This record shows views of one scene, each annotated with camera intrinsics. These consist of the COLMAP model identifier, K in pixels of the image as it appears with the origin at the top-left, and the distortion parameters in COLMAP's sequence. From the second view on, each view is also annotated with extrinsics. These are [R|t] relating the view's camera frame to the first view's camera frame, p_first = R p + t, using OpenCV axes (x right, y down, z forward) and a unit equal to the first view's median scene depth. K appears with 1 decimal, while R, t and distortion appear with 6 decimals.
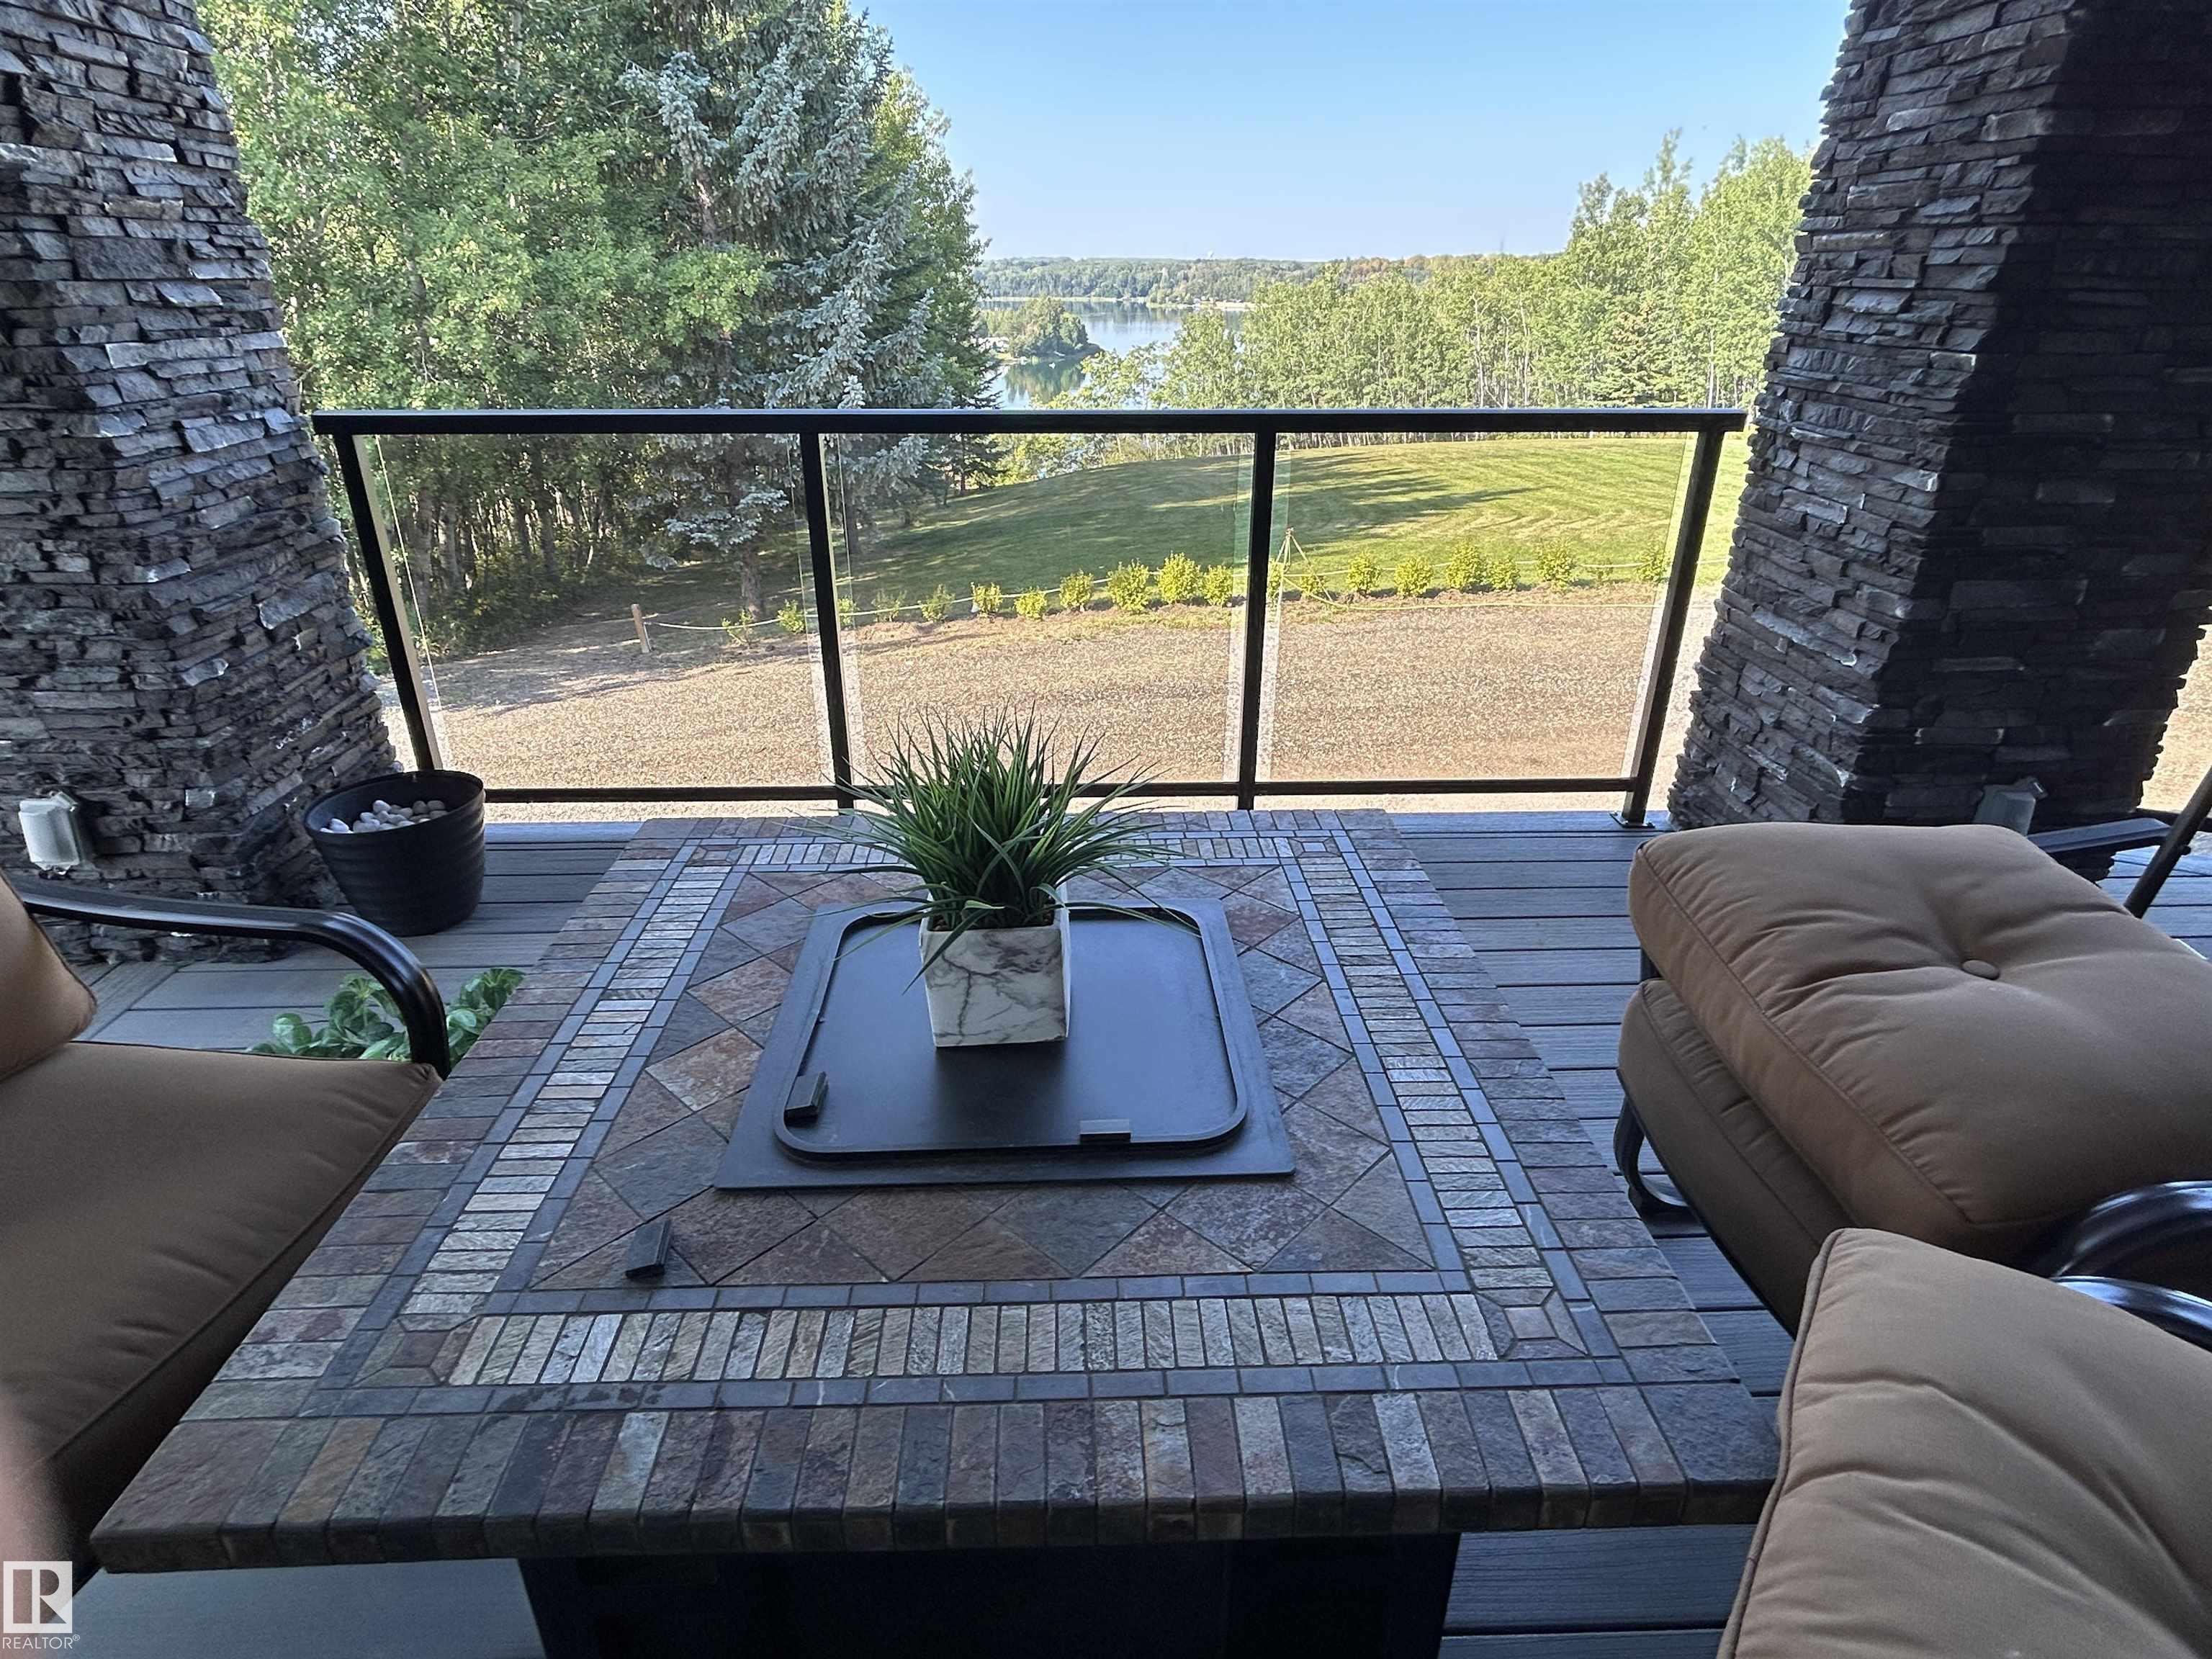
lens RADIAL K [[1179.2, 0, 1113.6], [0, 1179.2, 816.4], [0, 0, 1]] dist [0.001084, -0.000729]
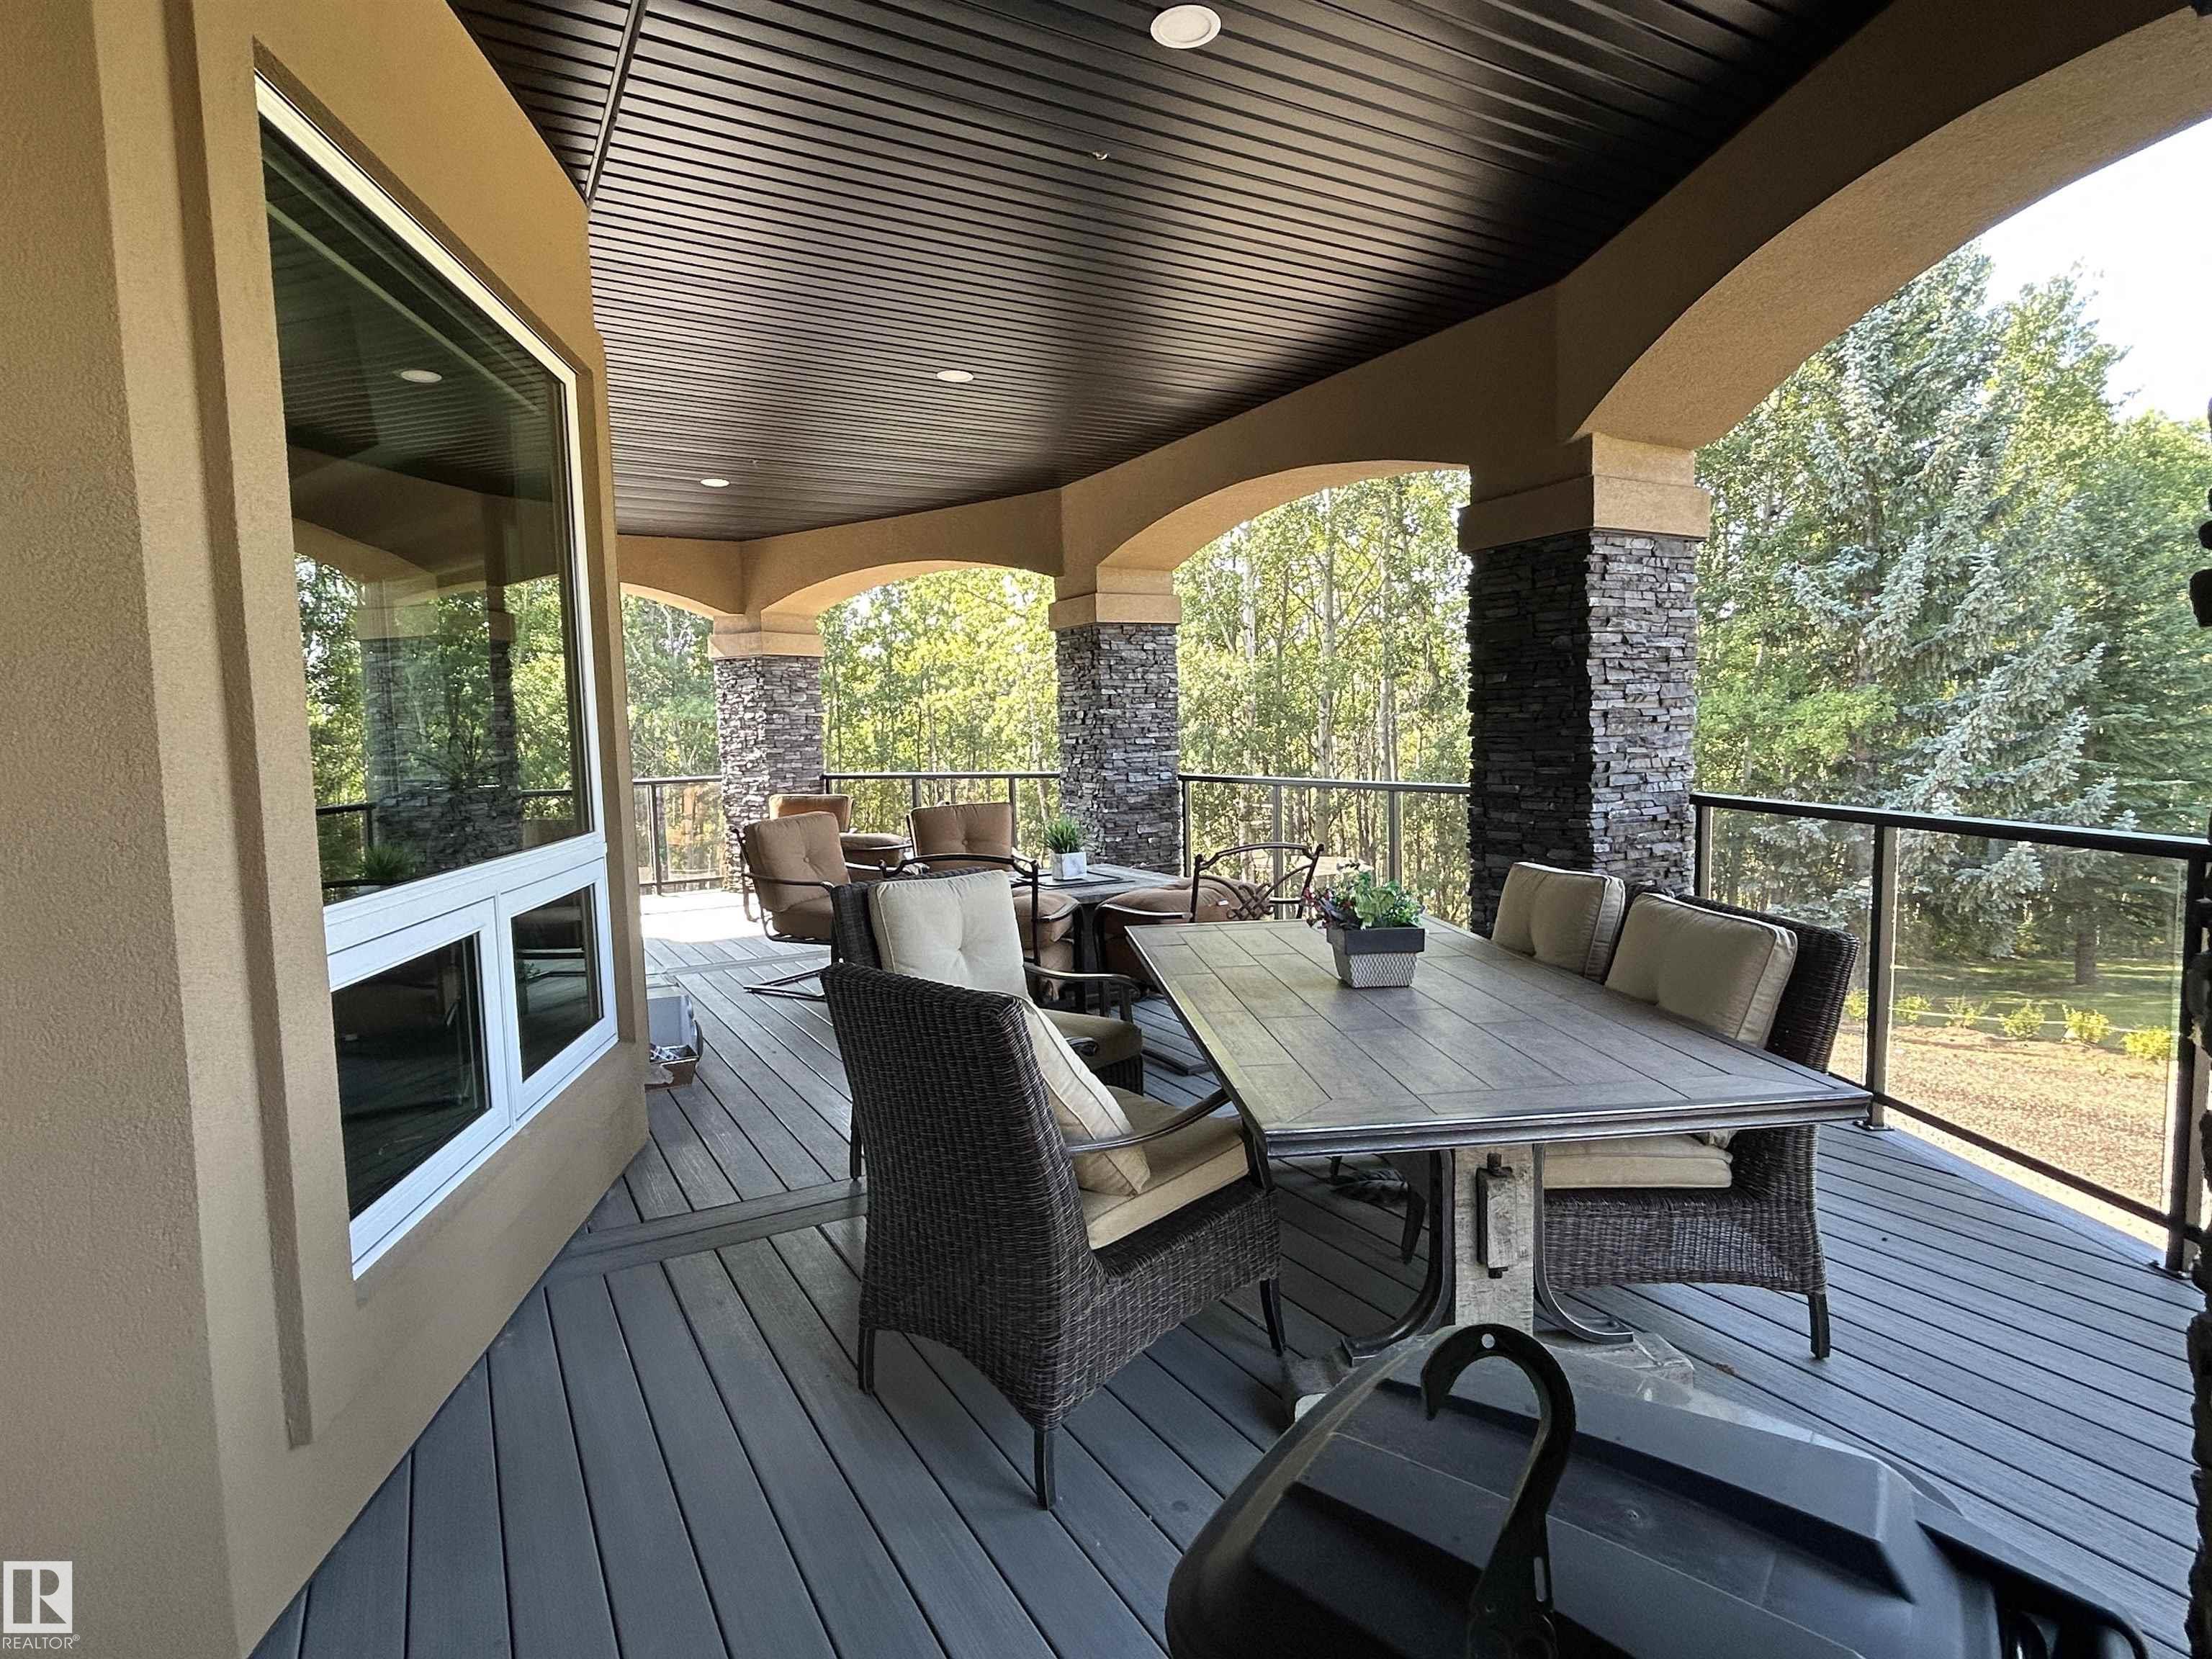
lens RADIAL K [[1179.2, 0, 1097.9], [0, 1179.2, 832.1], [0, 0, 1]] dist [0.001084, -0.000729]
pose [[0.455646, 0.064309, -0.887835, 0.347522], [-0.343819, 0.932701, -0.108892, 0.038220], [0.821082, 0.354871, 0.447092, -0.093027]]
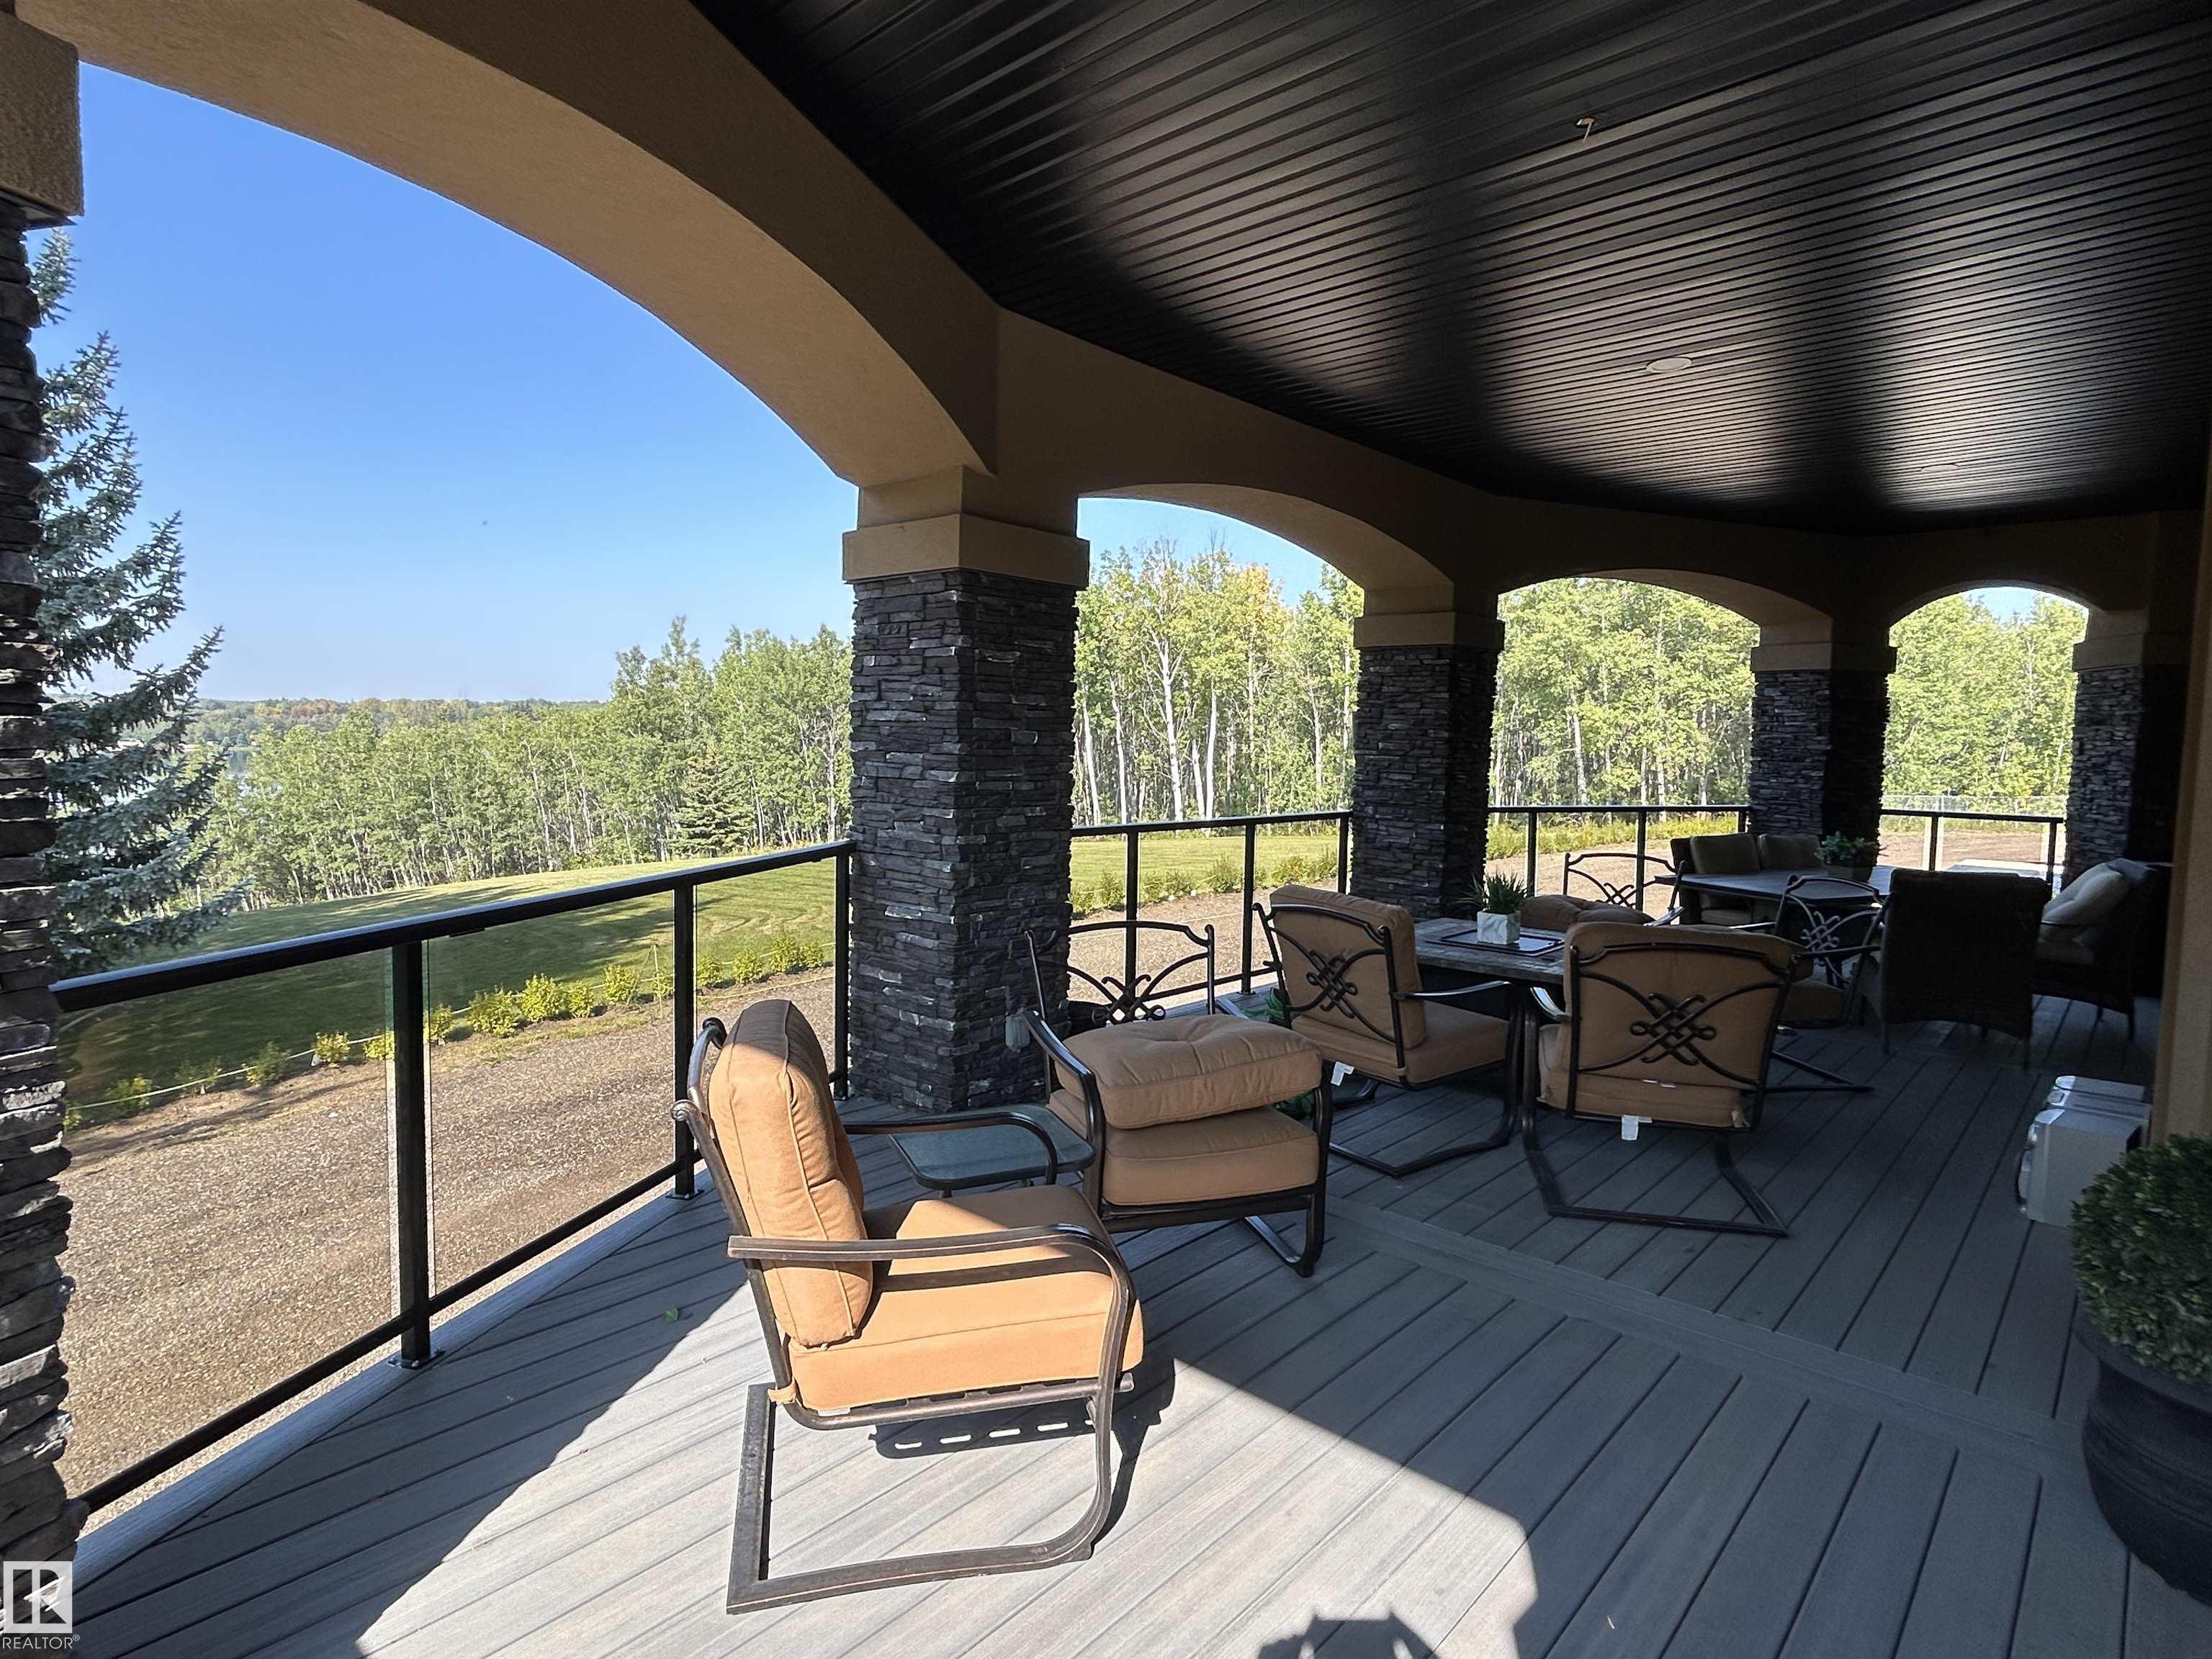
lens RADIAL K [[1179.2, 0, 1102.6], [0, 1179.2, 830.0], [0, 0, 1]] dist [0.001084, -0.000729]
pose [[0.705575, -0.045770, 0.707156, -0.330892], [0.277962, 0.935814, -0.216771, 0.025817], [-0.651844, 0.349511, 0.673009, -0.087816]]
